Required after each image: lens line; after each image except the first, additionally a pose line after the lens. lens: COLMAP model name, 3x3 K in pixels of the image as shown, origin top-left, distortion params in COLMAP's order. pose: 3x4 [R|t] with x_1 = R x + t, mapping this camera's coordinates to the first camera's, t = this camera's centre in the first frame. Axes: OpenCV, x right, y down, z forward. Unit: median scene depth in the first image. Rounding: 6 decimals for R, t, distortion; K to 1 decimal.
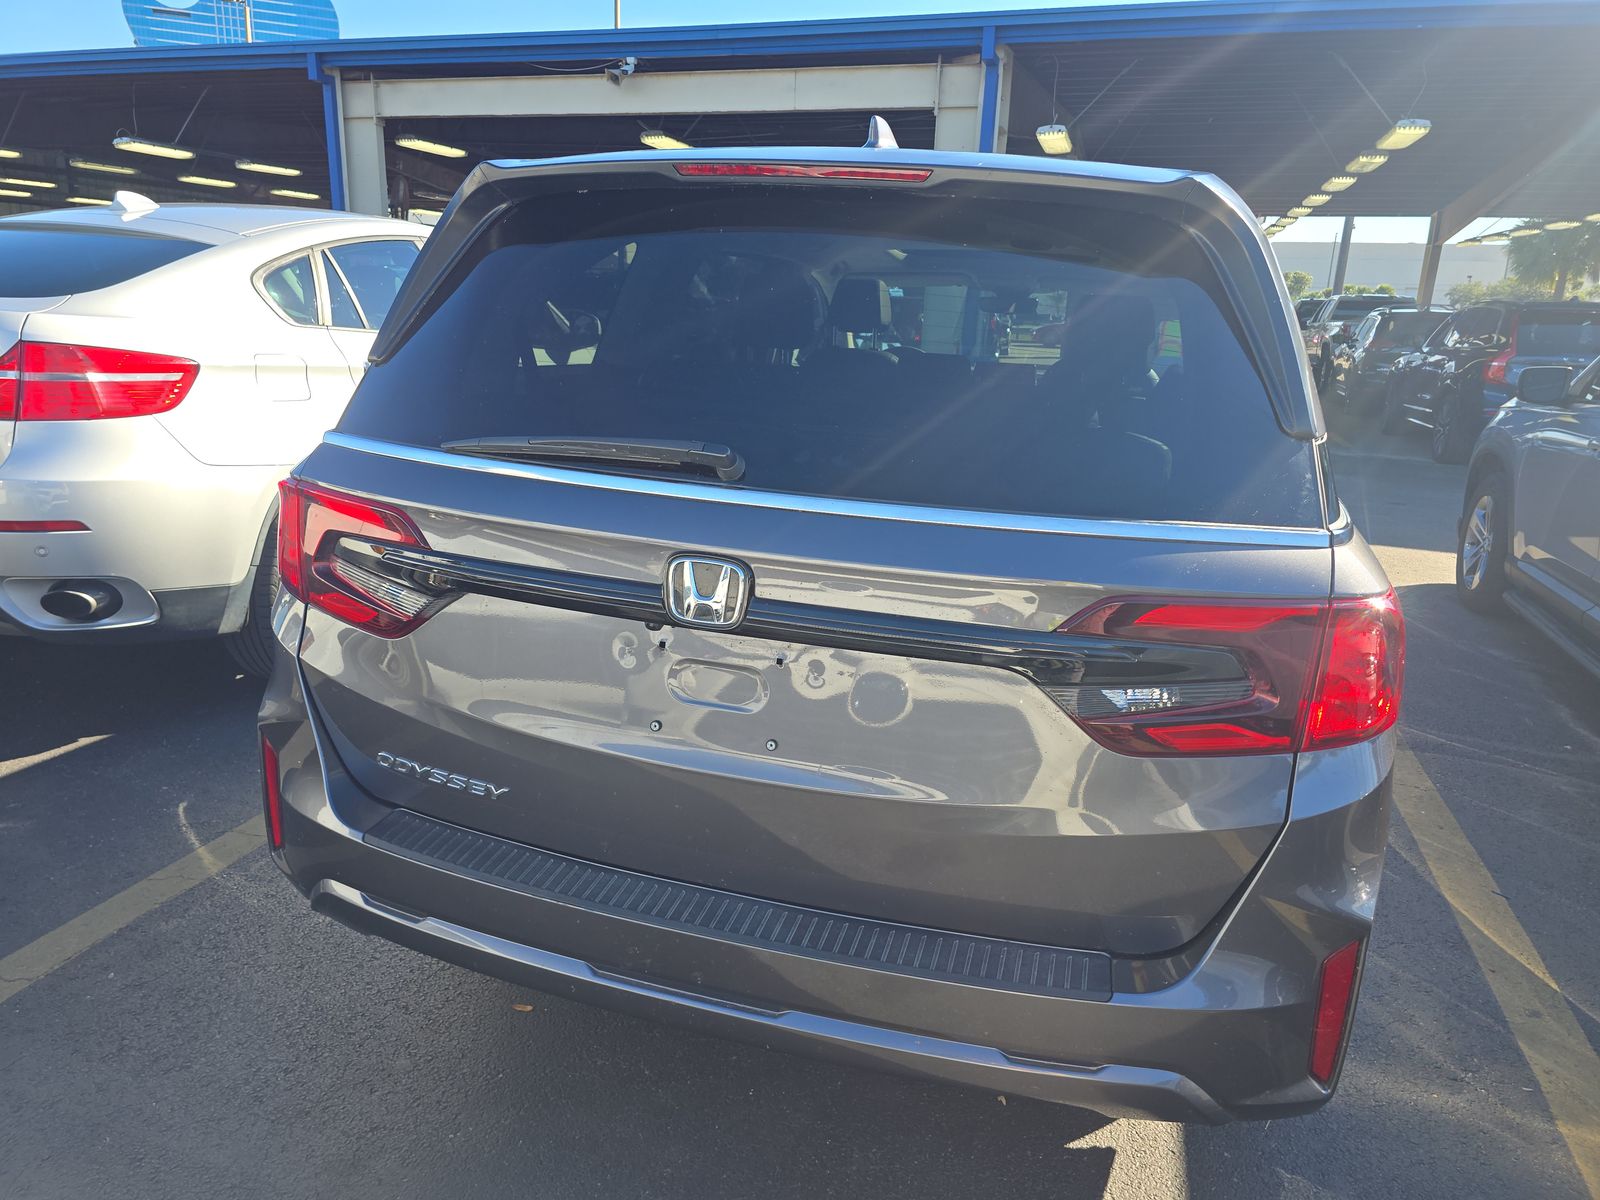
lens RADIAL K [[1095.6, 0, 800.0], [0, 1095.6, 600.0], [0, 0, 1]] dist [0.044656, -0.044022]
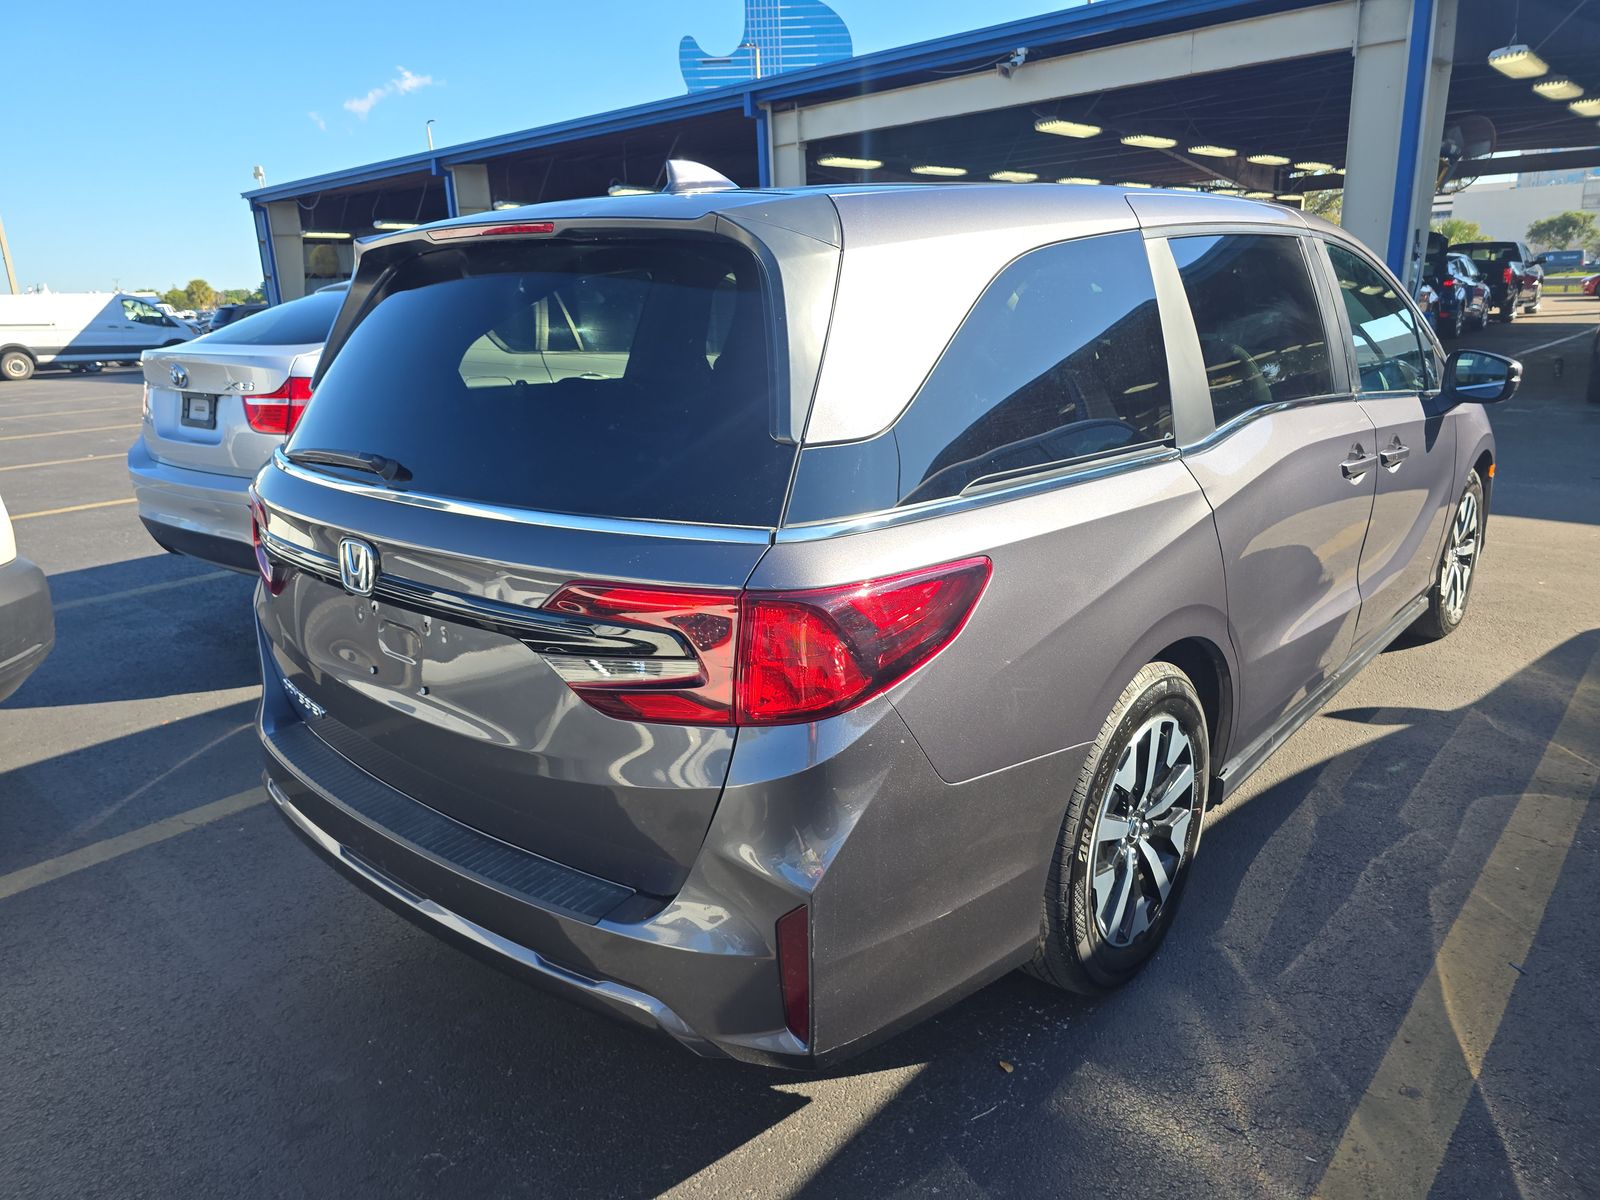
lens RADIAL K [[1095.6, 0, 800.0], [0, 1095.6, 600.0], [0, 0, 1]] dist [0.044656, -0.044022]
pose [[0.906831, 0.043167, -0.419278, 0.106563], [-0.038694, 0.999067, 0.019172, -0.001550], [0.419715, -0.001162, 0.907655, 0.002970]]
